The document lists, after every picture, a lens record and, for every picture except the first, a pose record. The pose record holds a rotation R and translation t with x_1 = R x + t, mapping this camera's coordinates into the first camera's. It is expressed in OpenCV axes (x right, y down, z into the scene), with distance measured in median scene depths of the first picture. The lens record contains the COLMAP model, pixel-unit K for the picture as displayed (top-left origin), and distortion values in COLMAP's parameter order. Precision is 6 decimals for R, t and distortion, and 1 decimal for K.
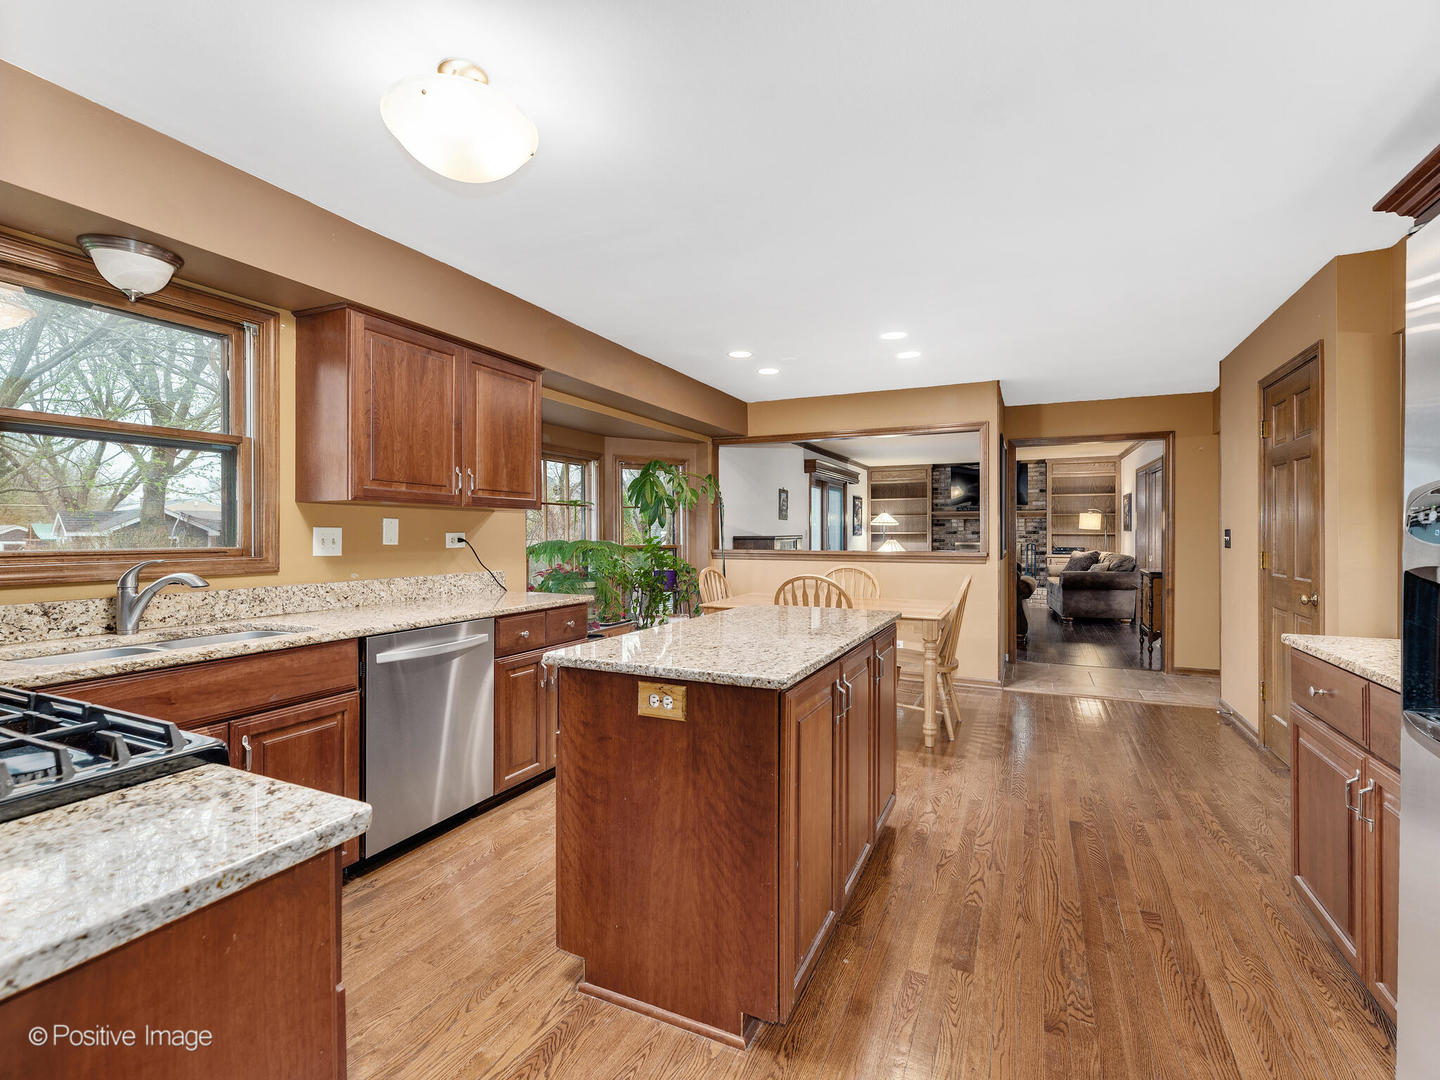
lens RADIAL K [[648.1, 0, 720.0], [0, 648.1, 540.0], [0, 0, 1]] dist [-0.003074, -0.000161]
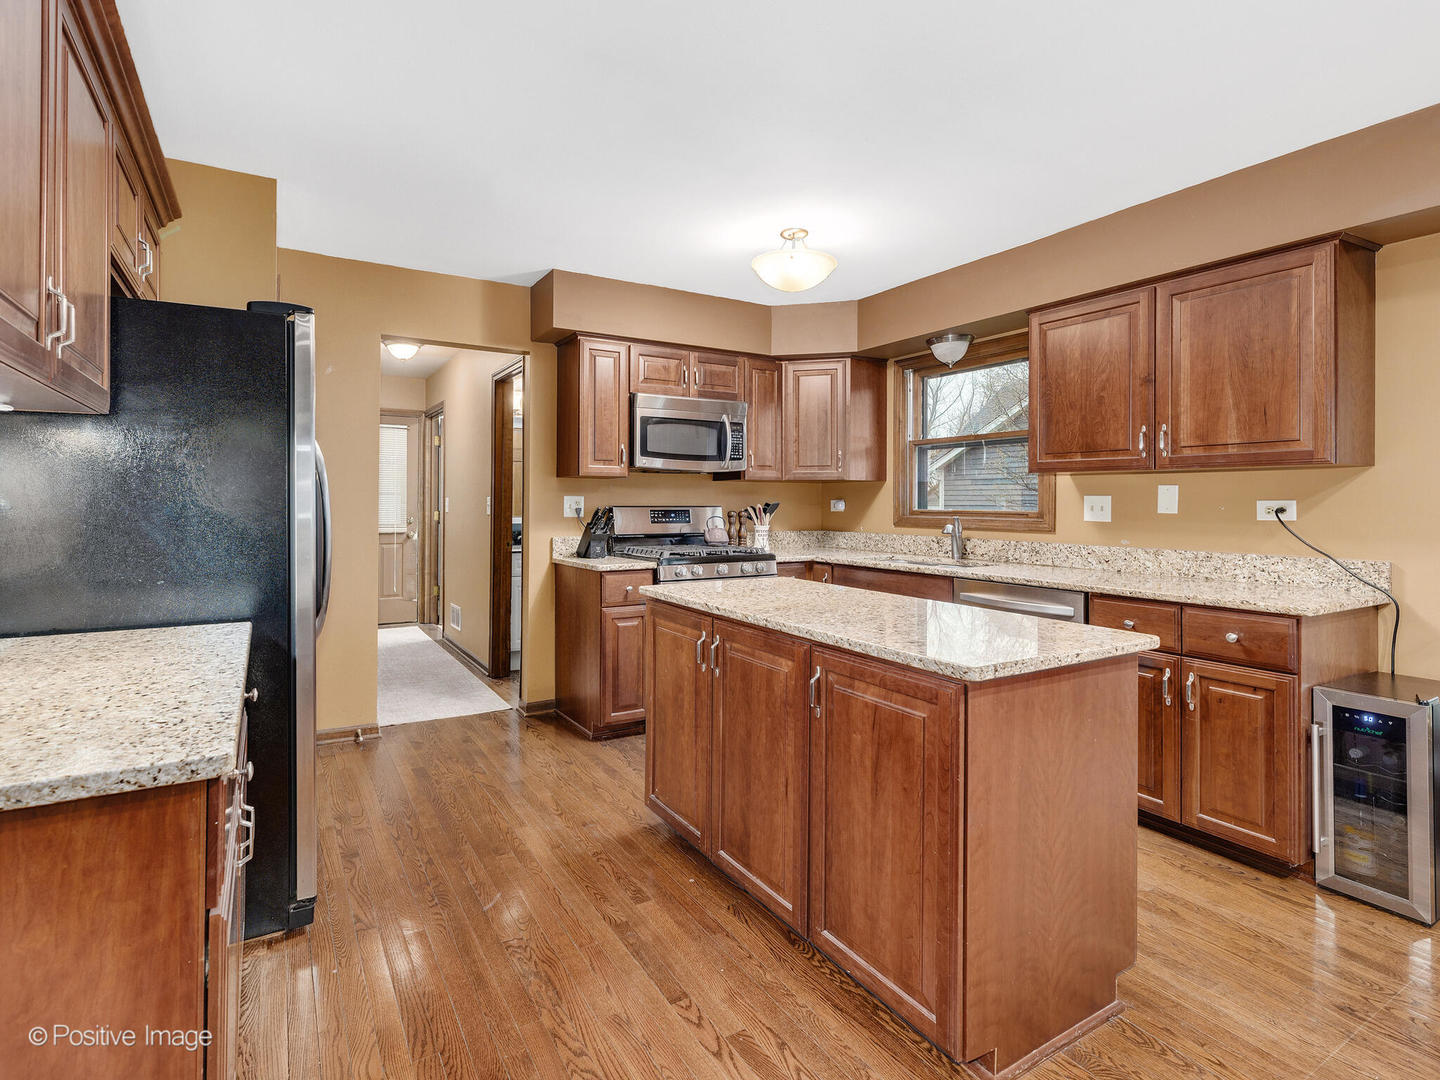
lens RADIAL K [[702.8, 0, 655.1], [0, 702.8, 499.3], [0, 0, 1]] dist [0.000126, 0.000126]
pose [[-0.591879, -0.003463, -0.806020, 0.784019], [-0.009833, 0.999947, 0.002925, -0.008989], [0.805967, 0.009657, -0.591881, 1.065141]]
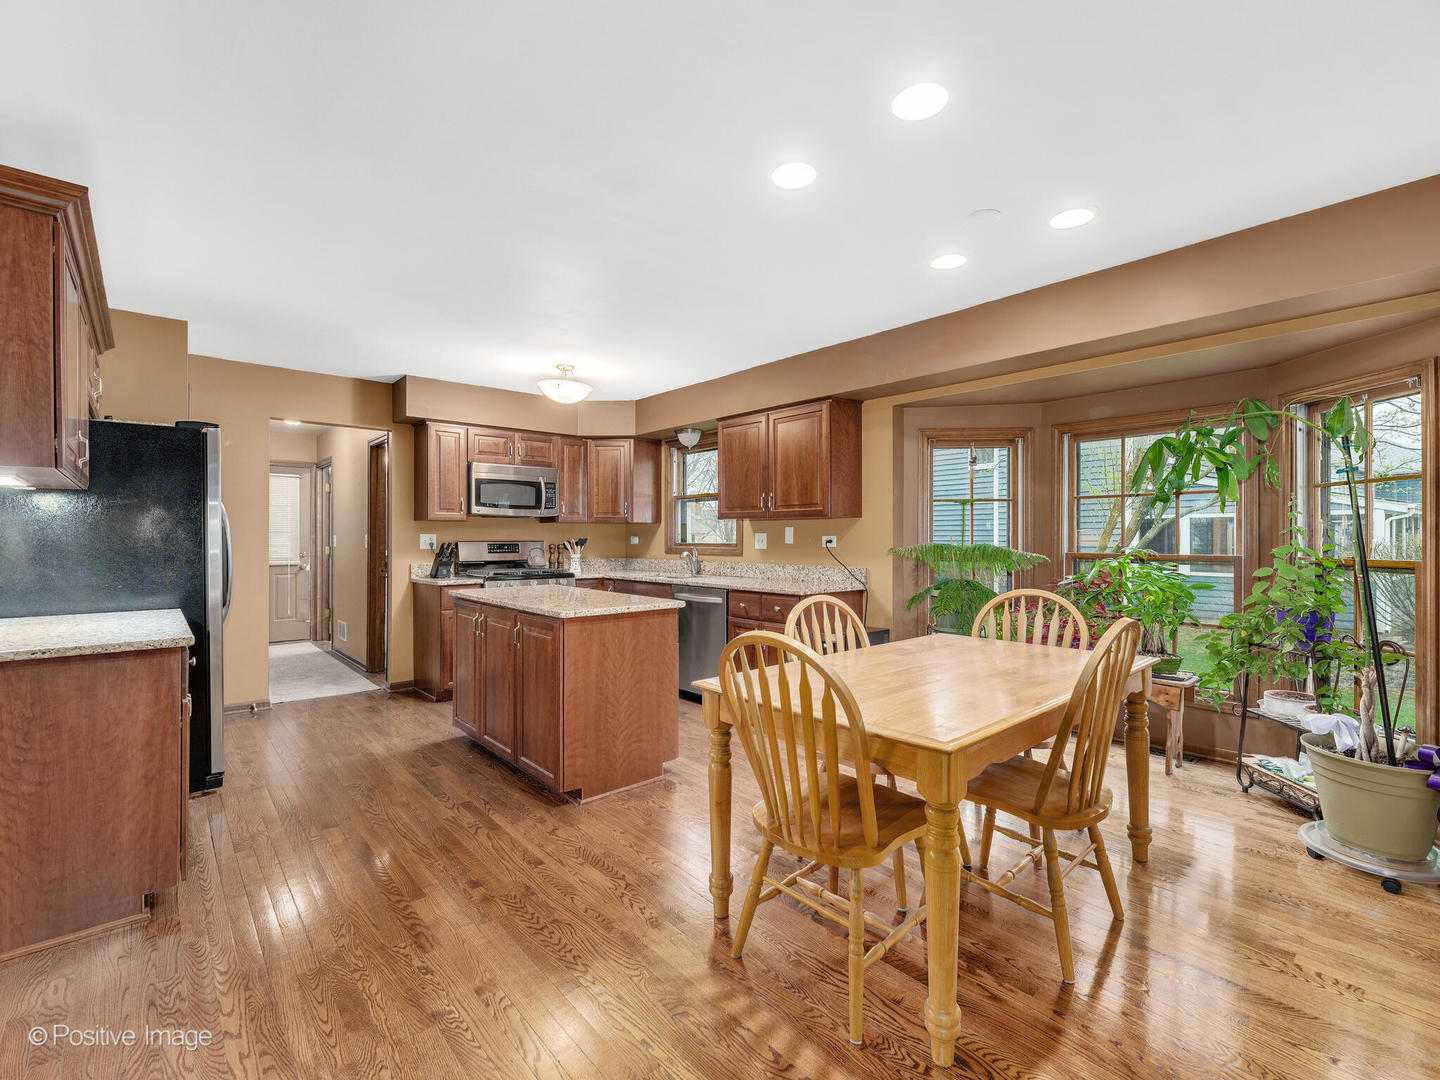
lens RADIAL K [[648.1, 0, 720.0], [0, 648.1, 540.0], [0, 0, 1]] dist [-0.003074, -0.000161]
pose [[-0.399184, 0.004839, -0.916858, 1.076119], [-0.007513, 0.999935, 0.008548, -0.014716], [0.916840, 0.010300, -0.399122, 1.569201]]
